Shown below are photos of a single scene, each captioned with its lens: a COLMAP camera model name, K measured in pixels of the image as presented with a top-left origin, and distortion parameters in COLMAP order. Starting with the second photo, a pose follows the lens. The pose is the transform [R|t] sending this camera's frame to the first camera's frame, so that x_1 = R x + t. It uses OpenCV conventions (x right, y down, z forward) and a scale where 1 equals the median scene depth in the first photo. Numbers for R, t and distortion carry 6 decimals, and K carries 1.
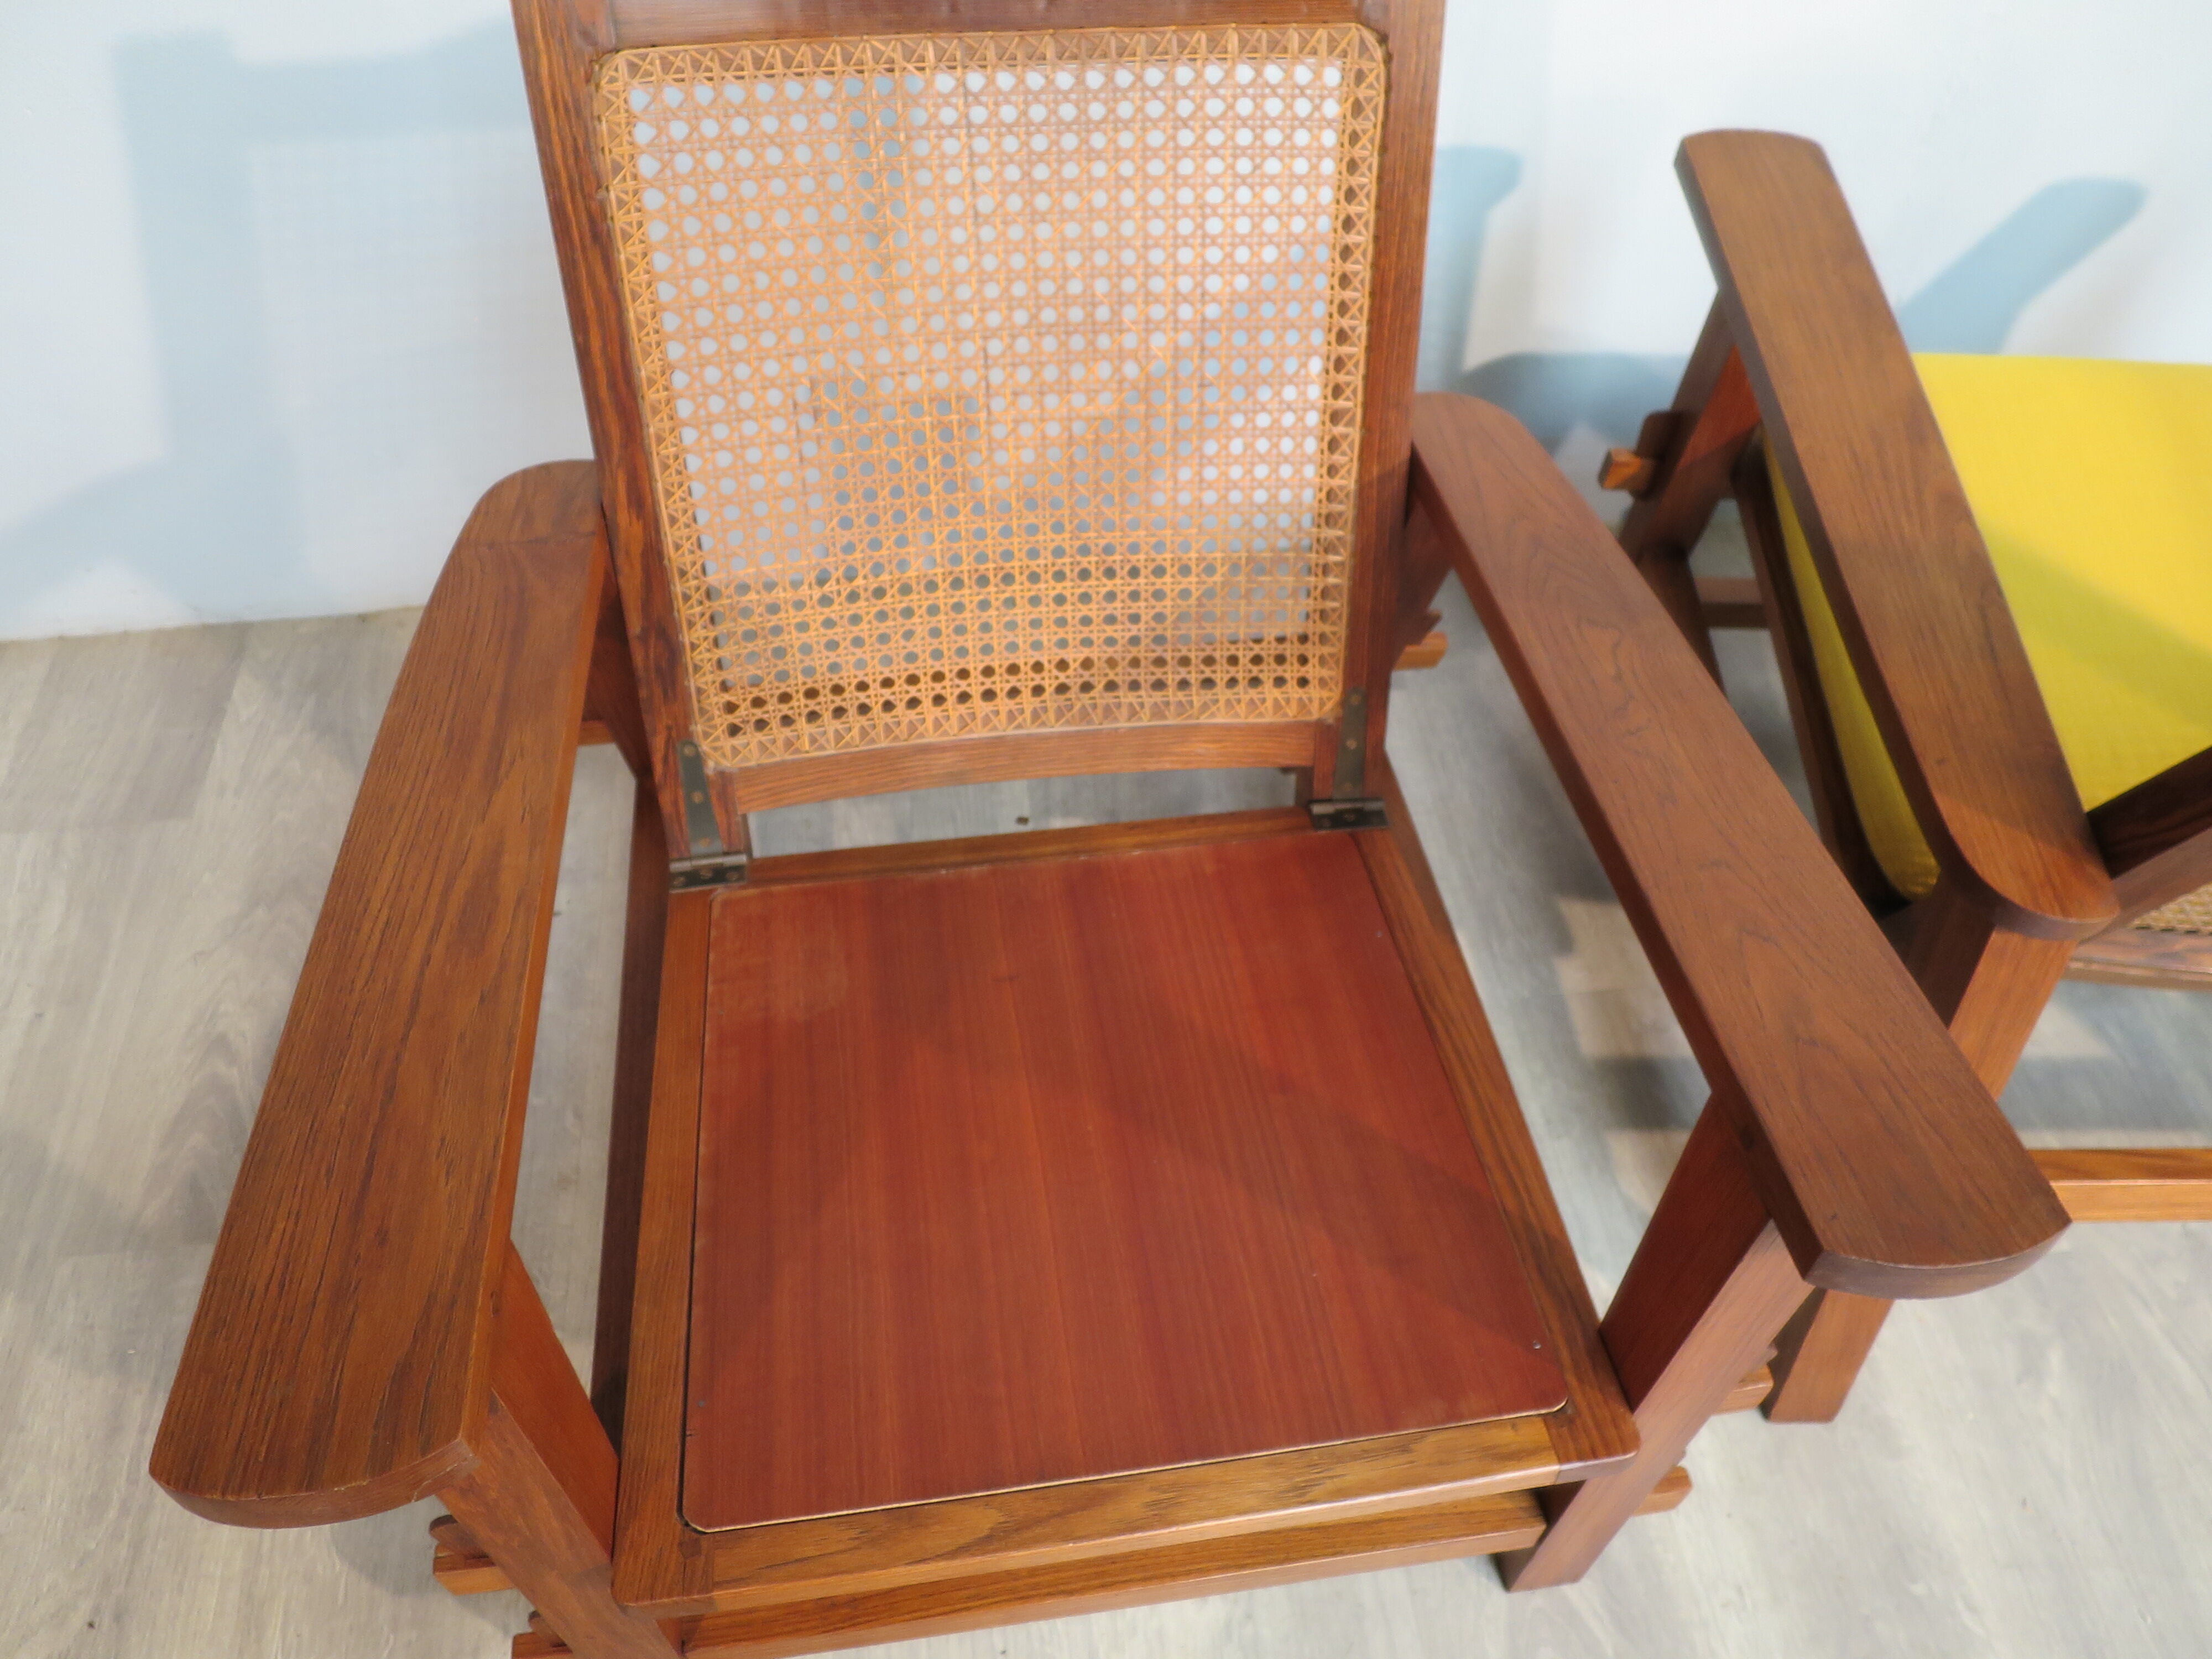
lens RADIAL K [[1601.9, 0, 1106.0], [0, 1601.9, 829.5], [0, 0, 1]] dist [-0.047880, 0.011150]
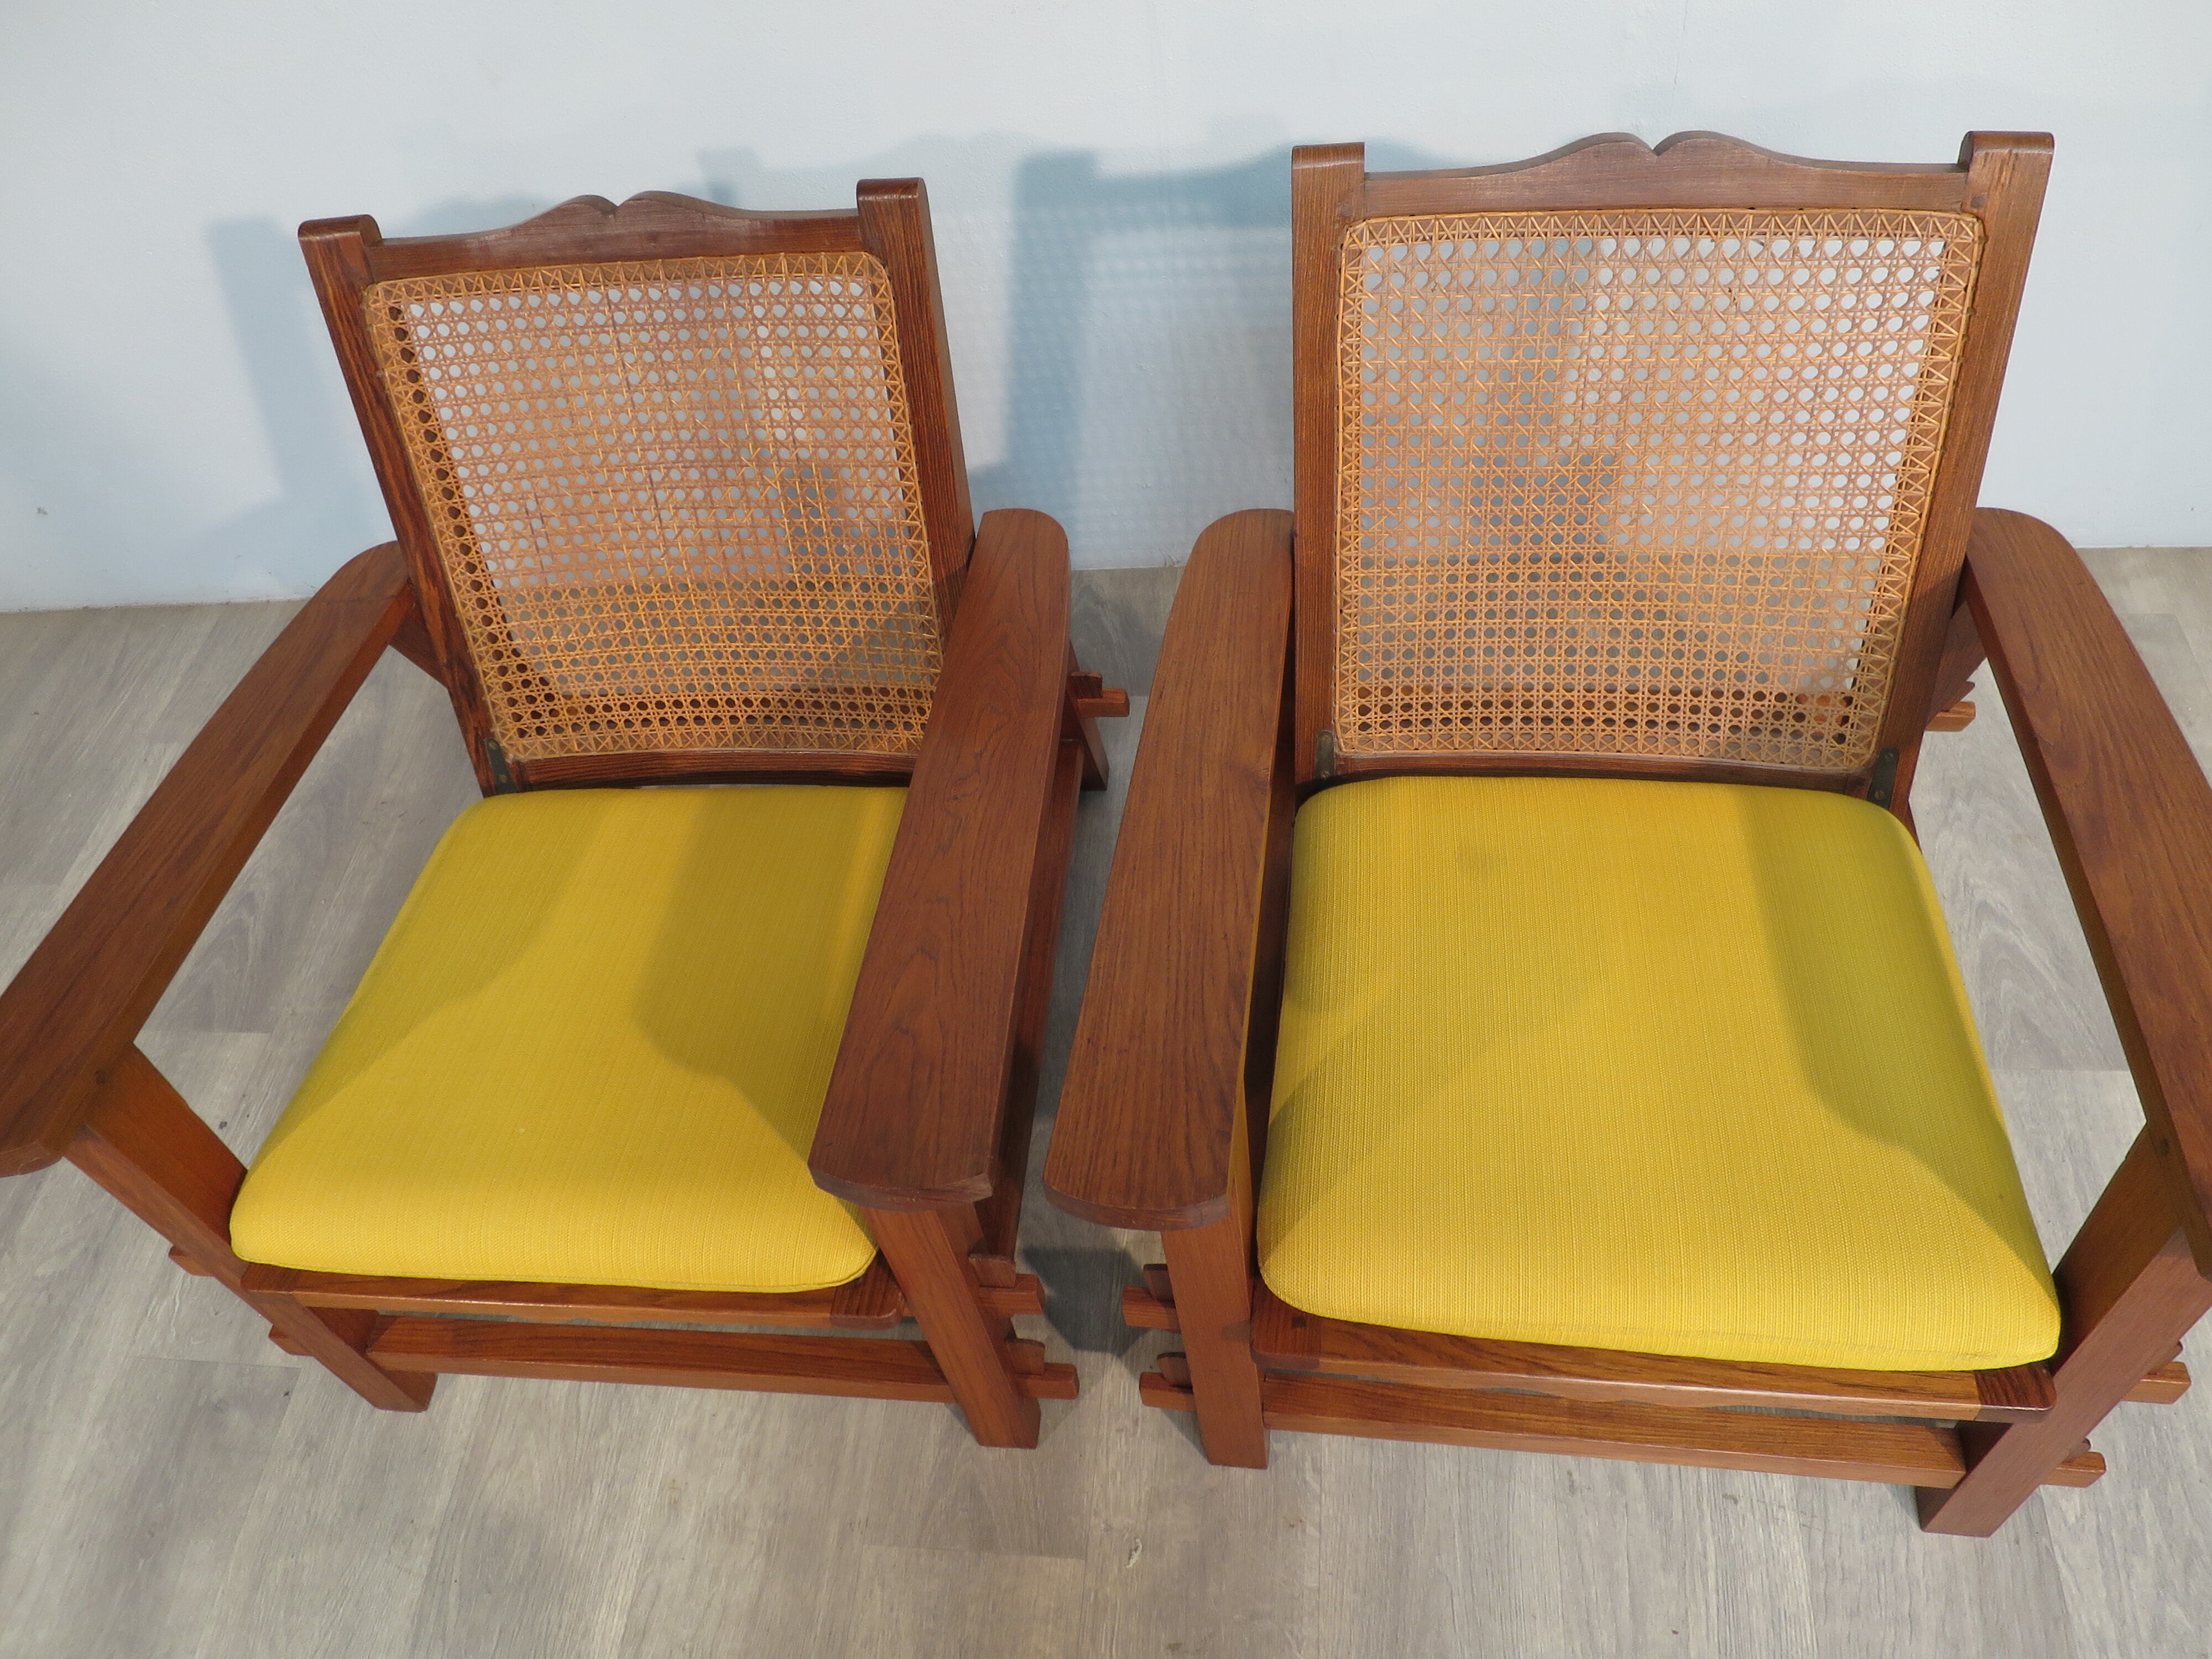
lens RADIAL K [[1601.9, 0, 1106.0], [0, 1601.9, 829.5], [0, 0, 1]] dist [-0.047880, 0.011150]
pose [[0.964229, 0.091062, -0.248938, 0.692372], [-0.084049, 0.995711, 0.038683, -0.084554], [0.251393, -0.016376, 0.967747, -0.249363]]
